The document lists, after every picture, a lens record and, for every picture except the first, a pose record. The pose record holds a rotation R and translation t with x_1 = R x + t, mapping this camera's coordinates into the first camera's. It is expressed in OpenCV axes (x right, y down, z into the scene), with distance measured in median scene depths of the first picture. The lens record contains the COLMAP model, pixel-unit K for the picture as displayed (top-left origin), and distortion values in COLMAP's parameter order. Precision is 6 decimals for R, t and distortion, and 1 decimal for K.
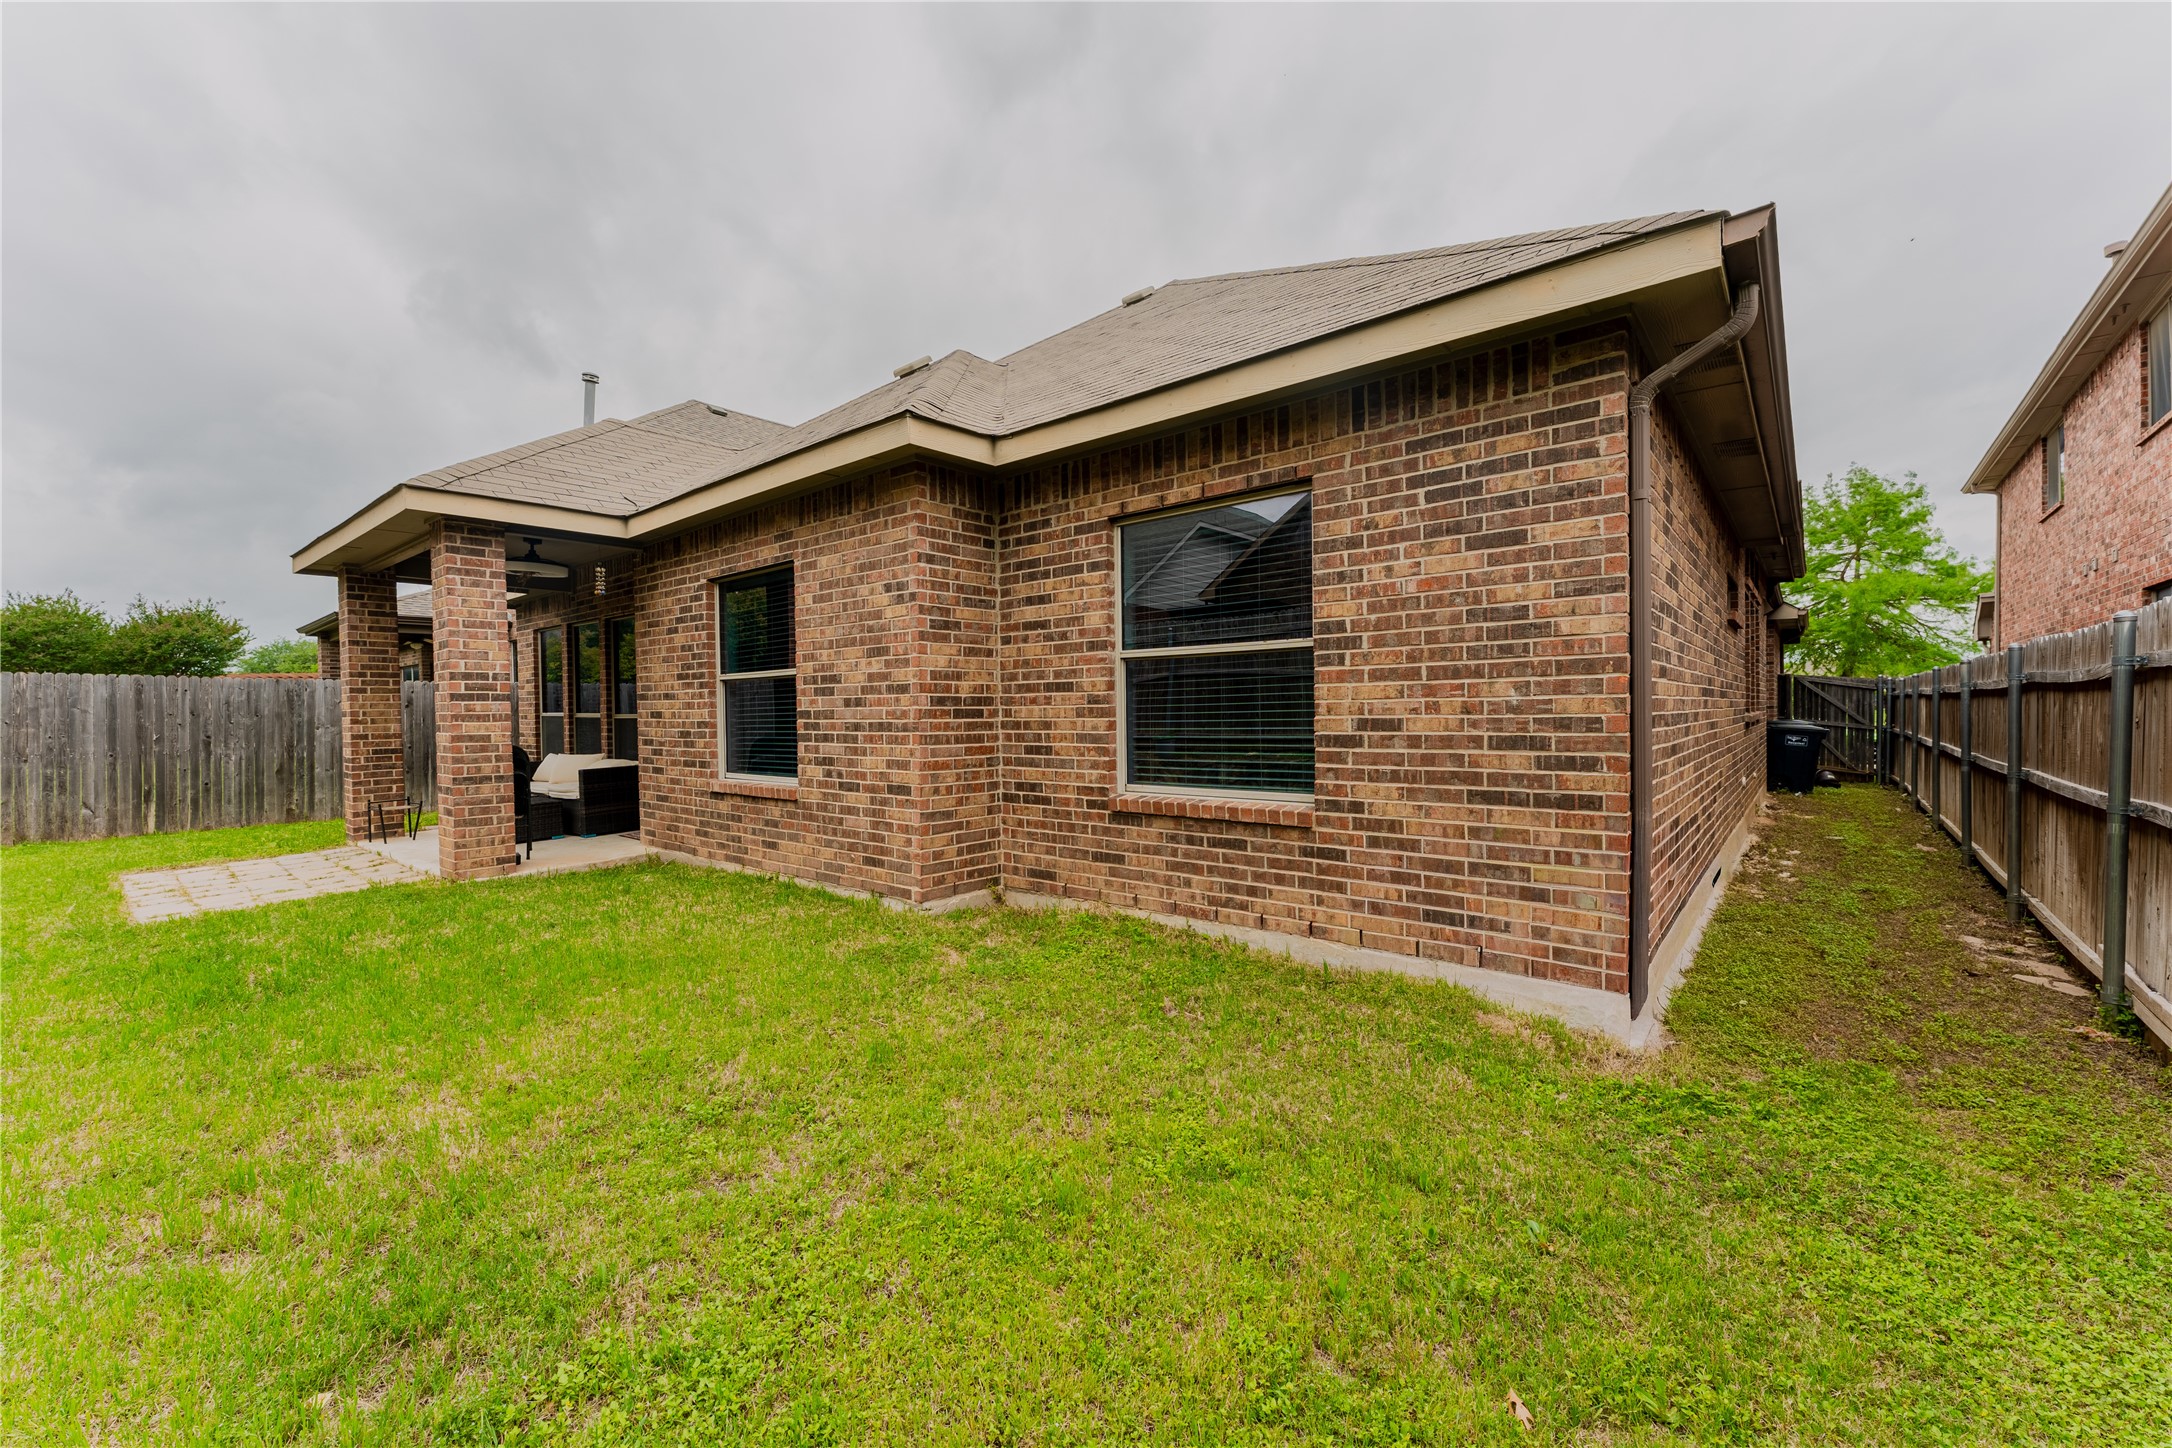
lens RADIAL K [[872.6, 0, 1079.3], [0, 872.6, 721.6], [0, 0, 1]] dist [-0.000651, 0.000079]
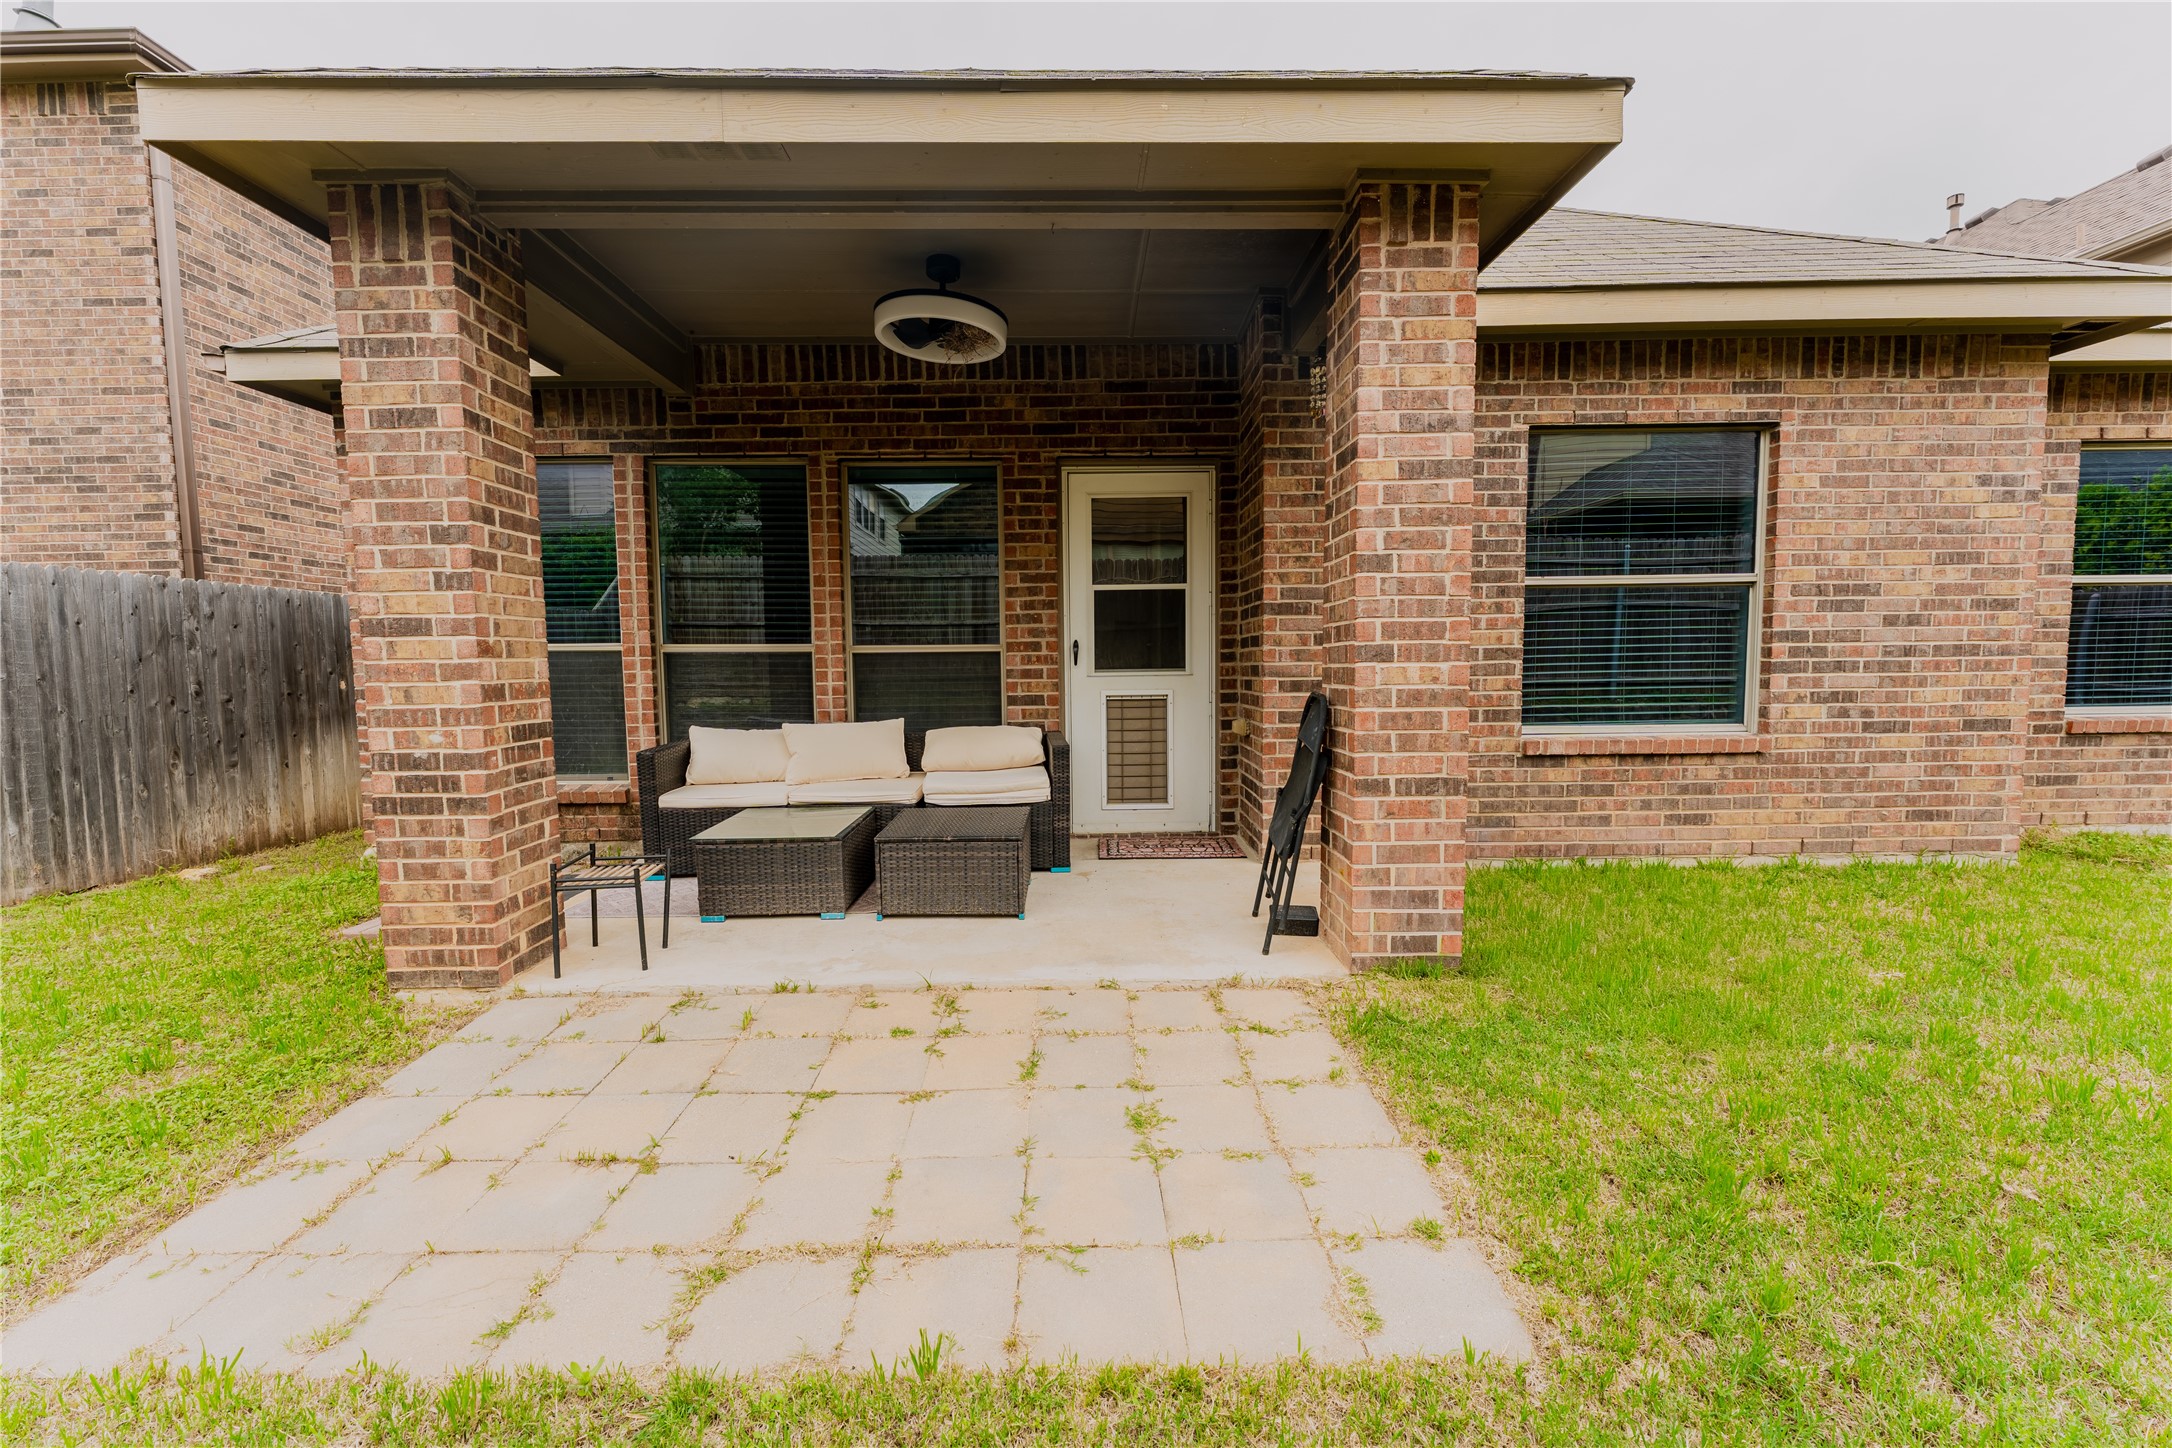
lens RADIAL K [[872.6, 0, 1079.3], [0, 872.6, 721.6], [0, 0, 1]] dist [-0.000651, 0.000079]
pose [[0.757275, -0.042176, 0.651733, -1.337777], [0.010782, 0.998584, 0.052095, 0.020445], [-0.653007, -0.032423, 0.756658, 0.879560]]
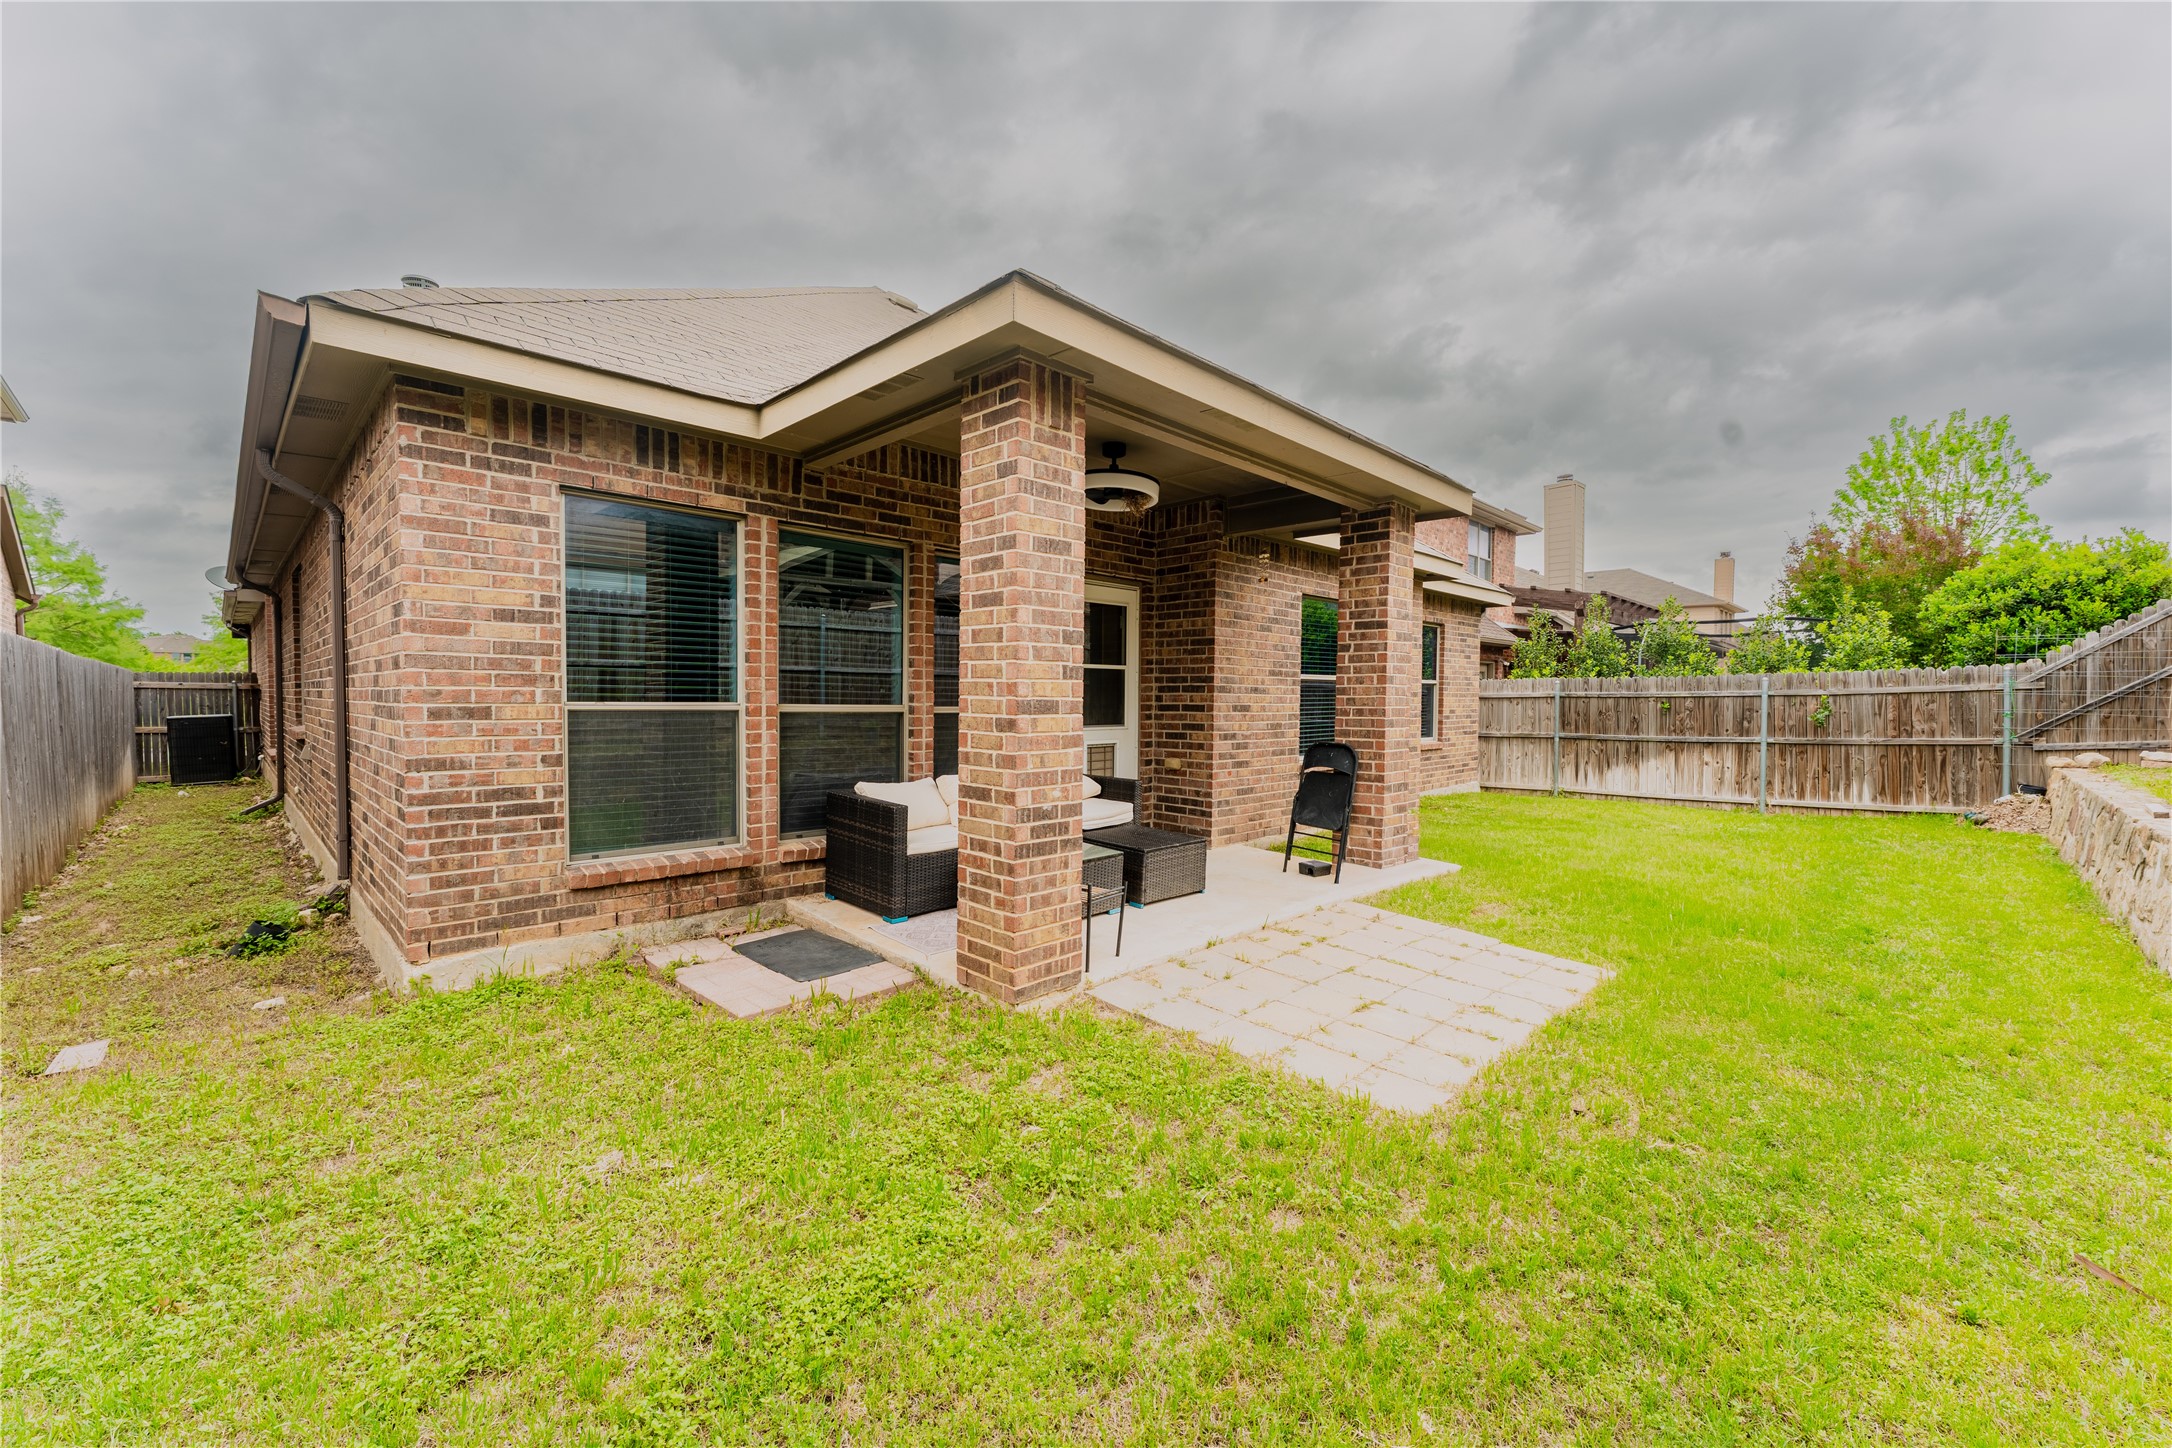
lens RADIAL K [[864.8, 0, 1092.6], [0, 864.8, 719.0], [0, 0, 1]] dist [0.002377, 0.000073]
pose [[0.068658, -0.014583, 0.997534, -1.954558], [0.002855, 0.999892, 0.014421, -0.013504], [-0.997636, 0.001858, 0.068692, 1.459119]]
